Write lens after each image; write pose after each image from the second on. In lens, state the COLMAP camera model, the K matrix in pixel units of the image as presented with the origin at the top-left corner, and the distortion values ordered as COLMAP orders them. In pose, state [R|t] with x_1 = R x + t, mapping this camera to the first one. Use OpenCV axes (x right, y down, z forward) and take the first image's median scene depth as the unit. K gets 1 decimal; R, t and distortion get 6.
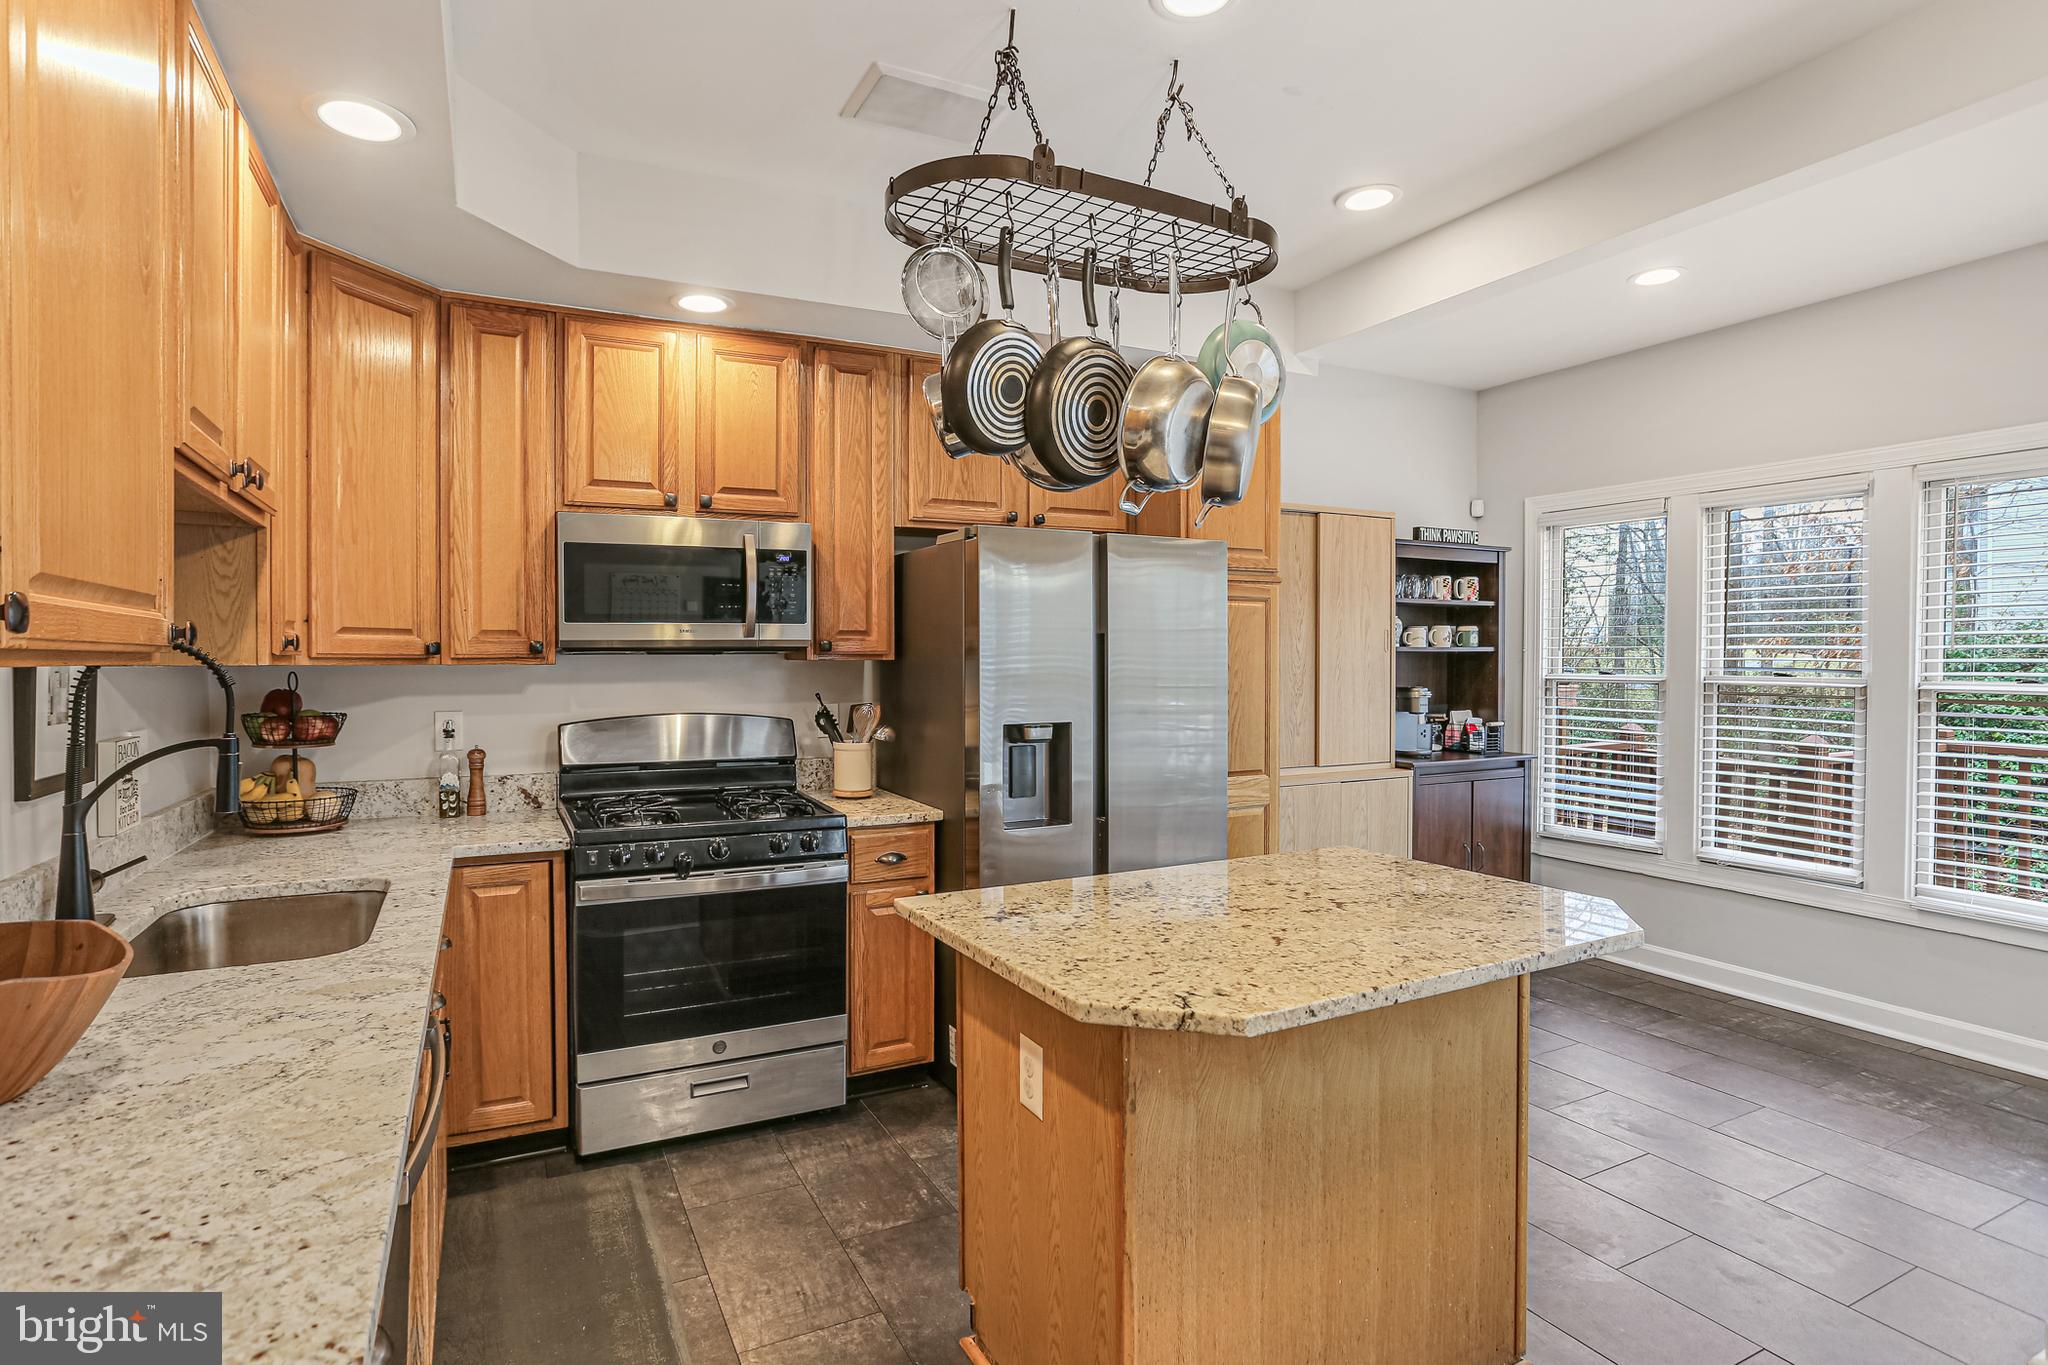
lens RADIAL K [[1025.1, 0, 1020.9], [0, 1025.1, 669.0], [0, 0, 1]] dist [-0.067924, 0.042064]
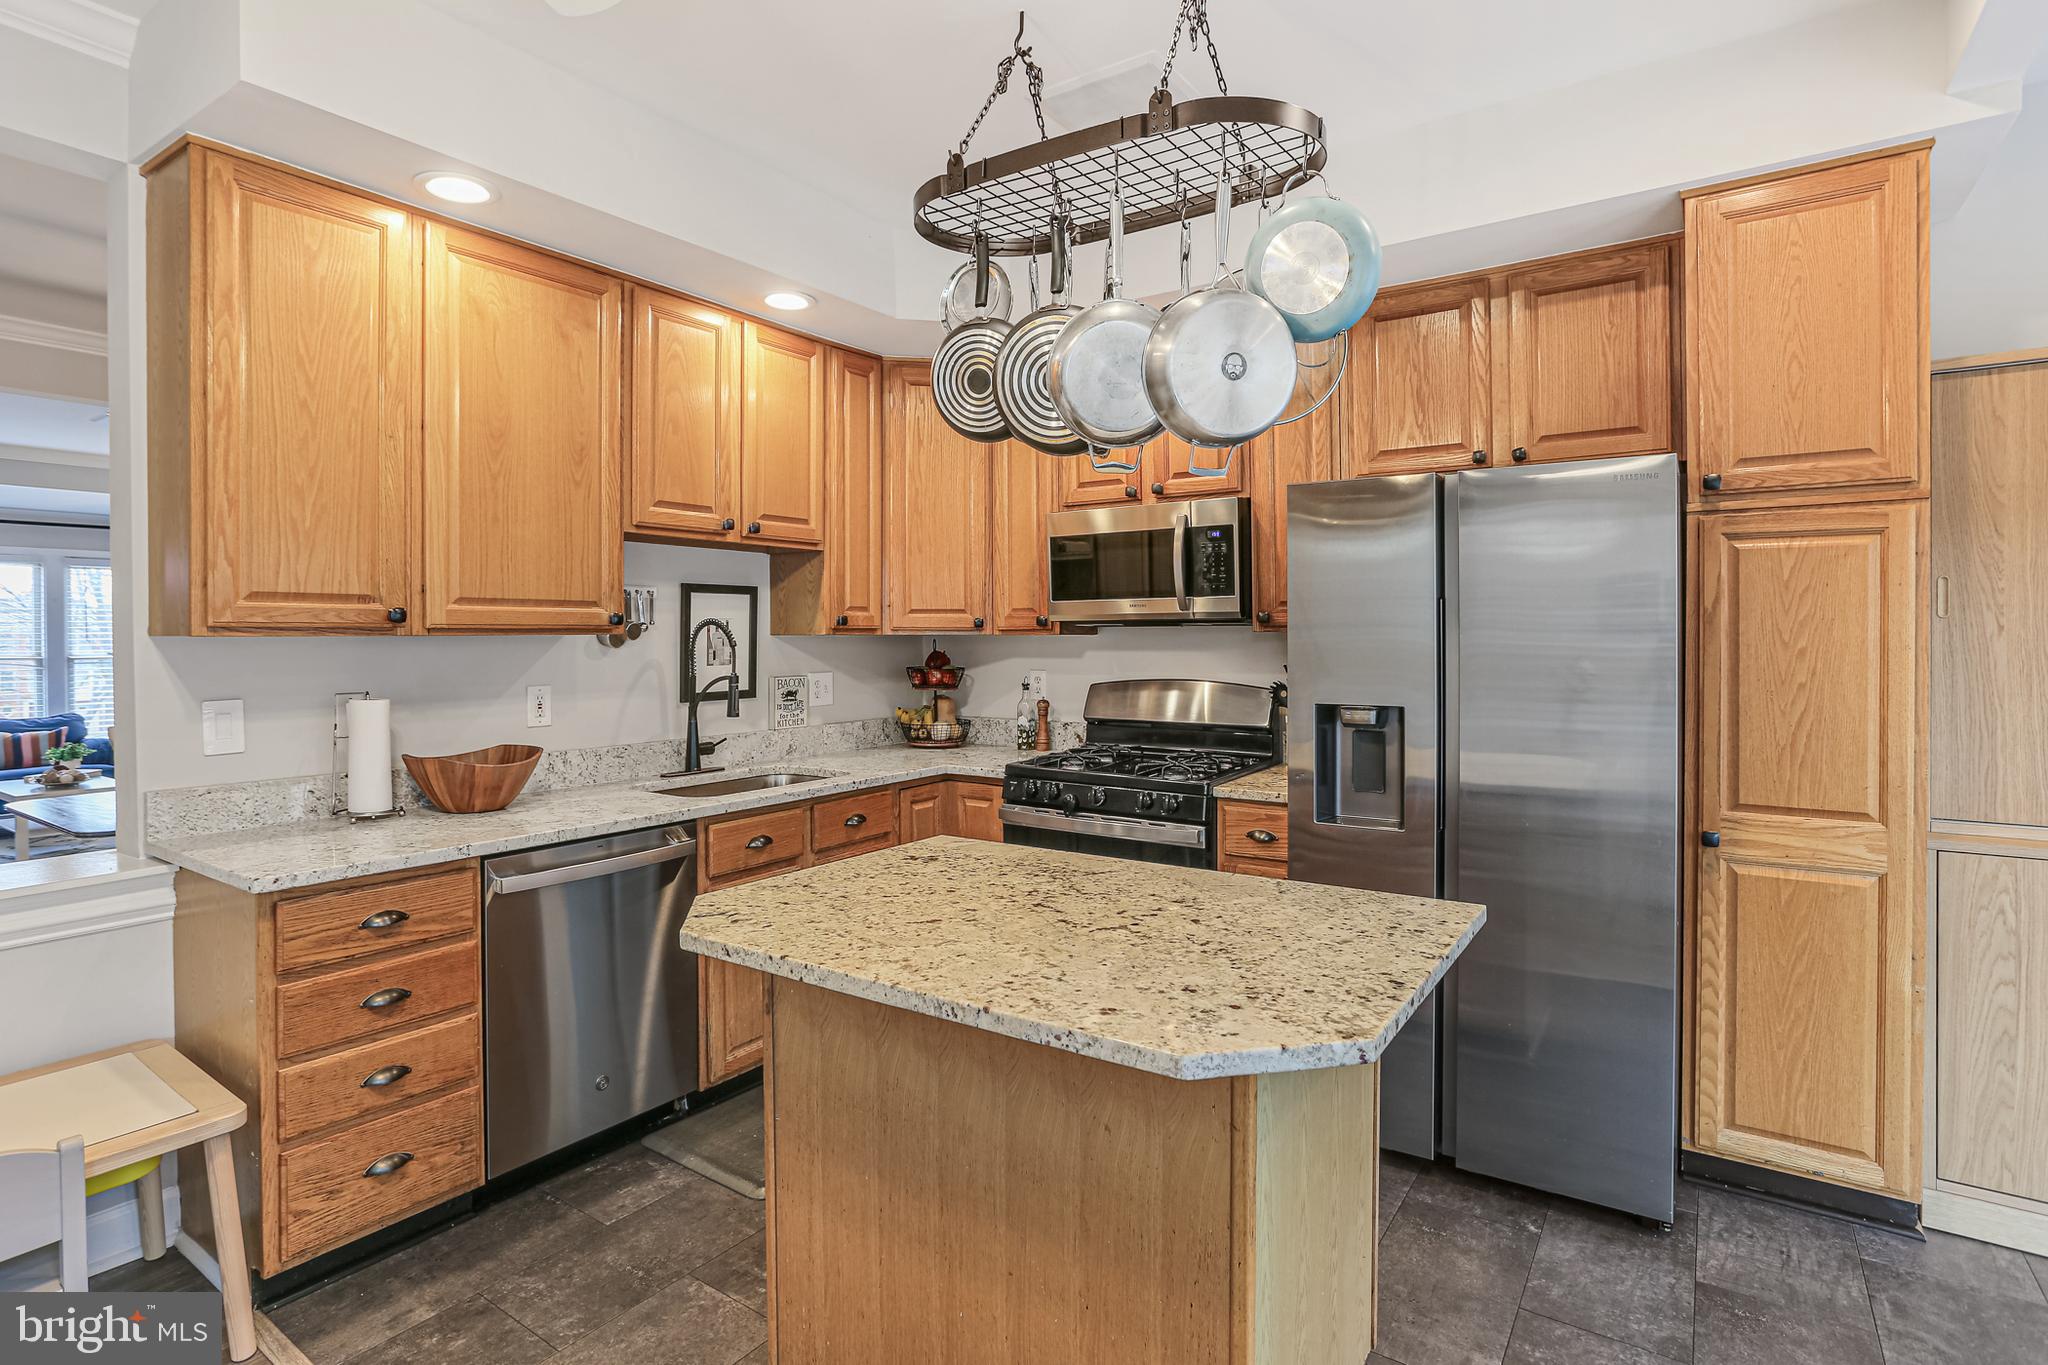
lens RADIAL K [[1046.3, 0, 1017.7], [0, 1046.3, 641.0], [0, 0, 1]] dist [-0.045737, 0.000908]
pose [[0.478272, 0.008402, -0.878172, 0.647492], [-0.007758, 0.999956, 0.005342, -0.003464], [0.878178, 0.004258, 0.478316, 0.333399]]
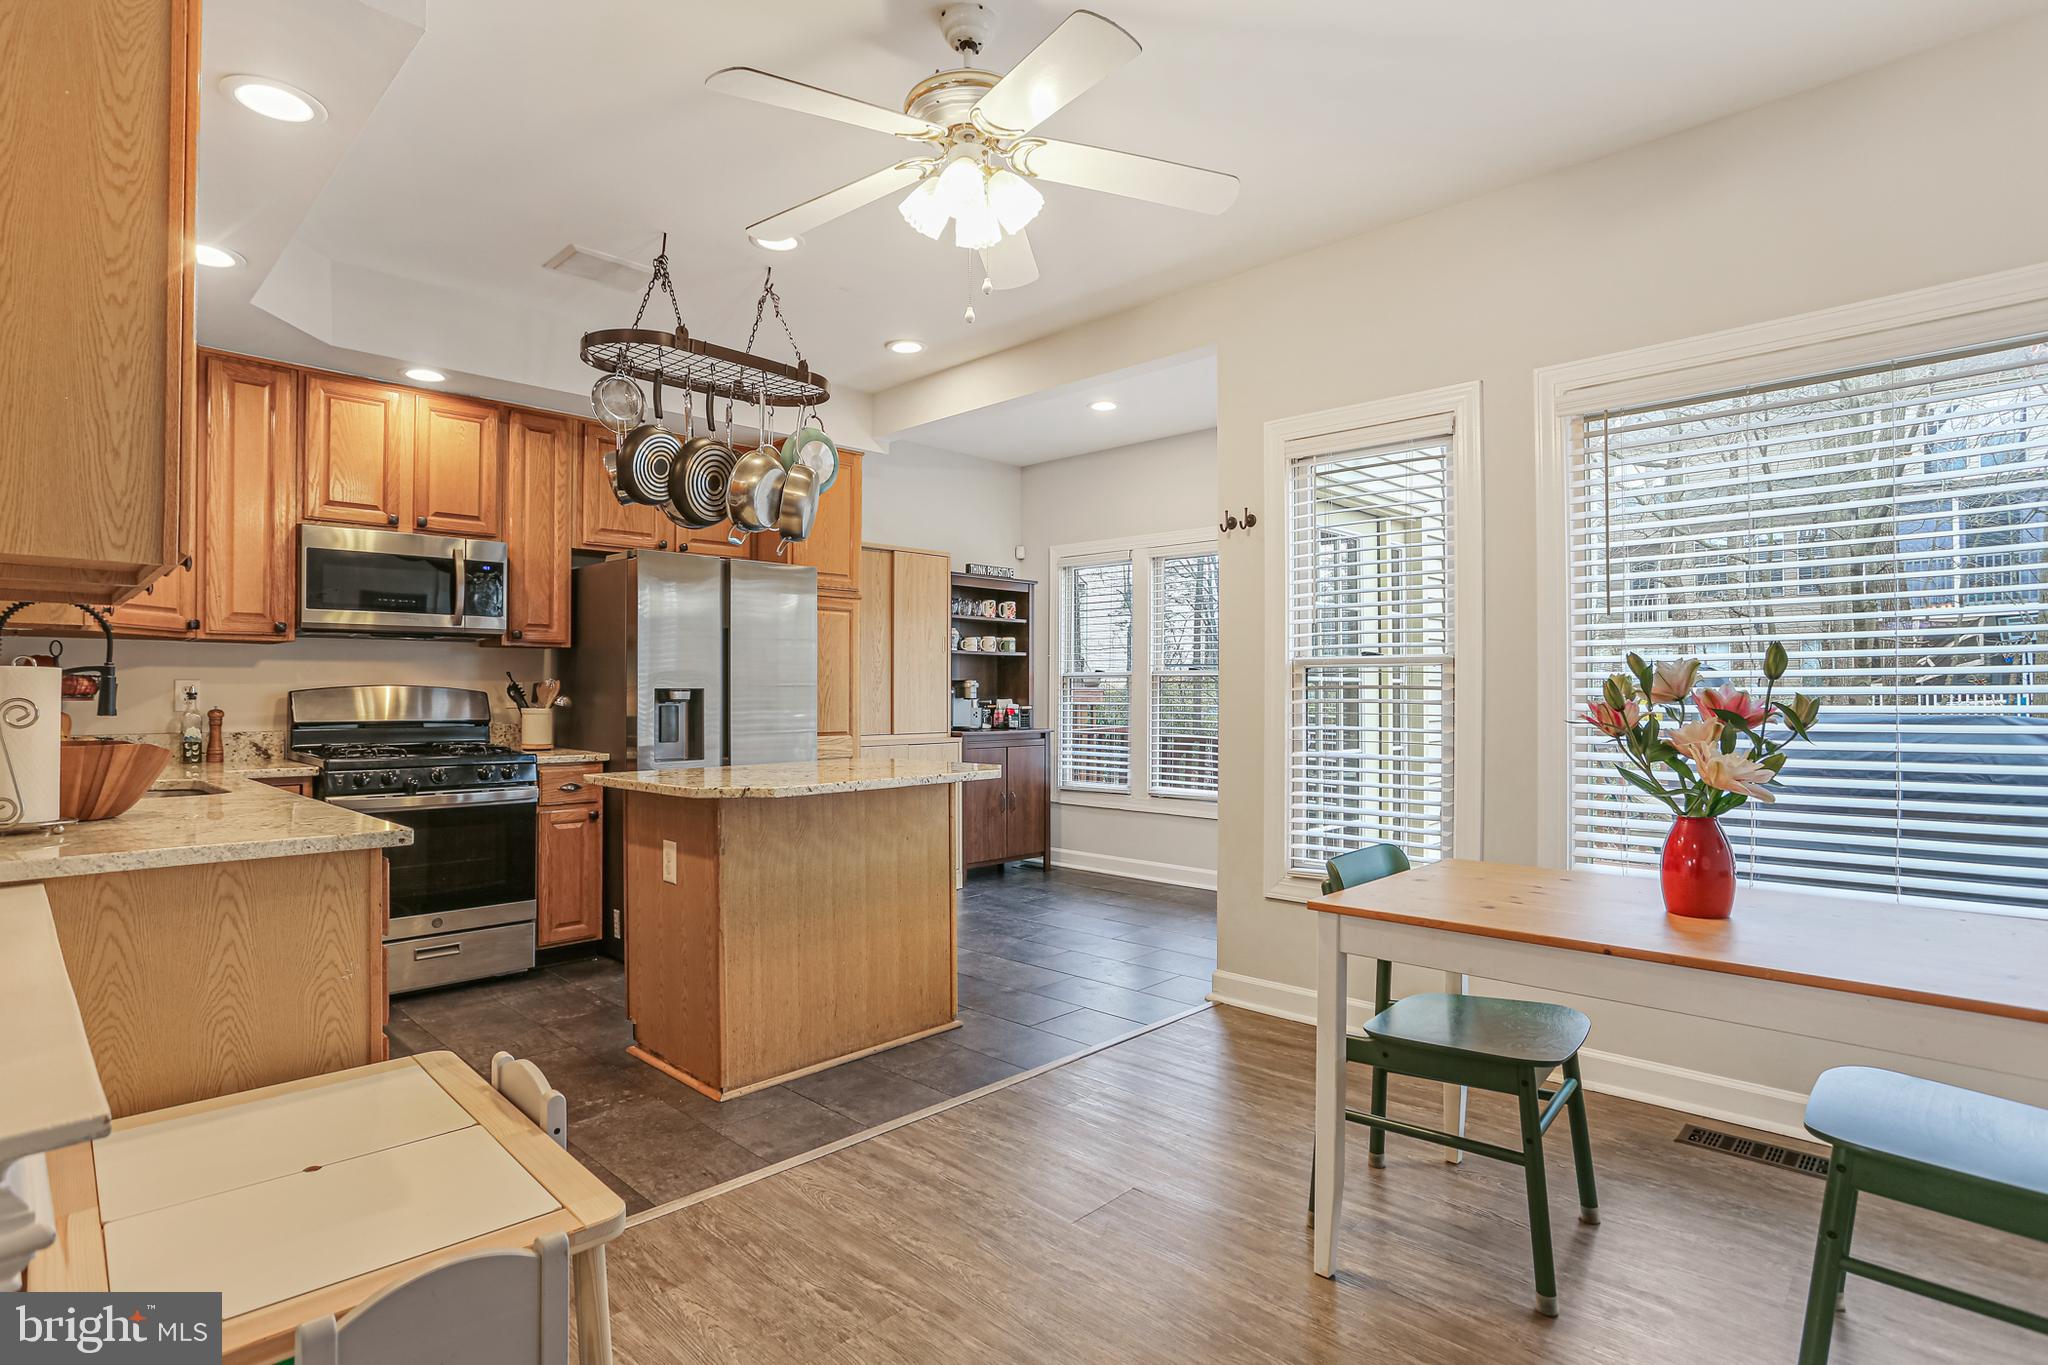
lens RADIAL K [[1034.1, 0, 1001.7], [0, 1034.1, 695.9], [0, 0, 1]] dist [-0.070309, 0.050497]
pose [[0.953638, 0.003505, 0.300936, 0.013320], [-0.000072, 0.999935, -0.011420, 0.078991], [-0.300956, 0.010869, 0.953576, -0.500968]]
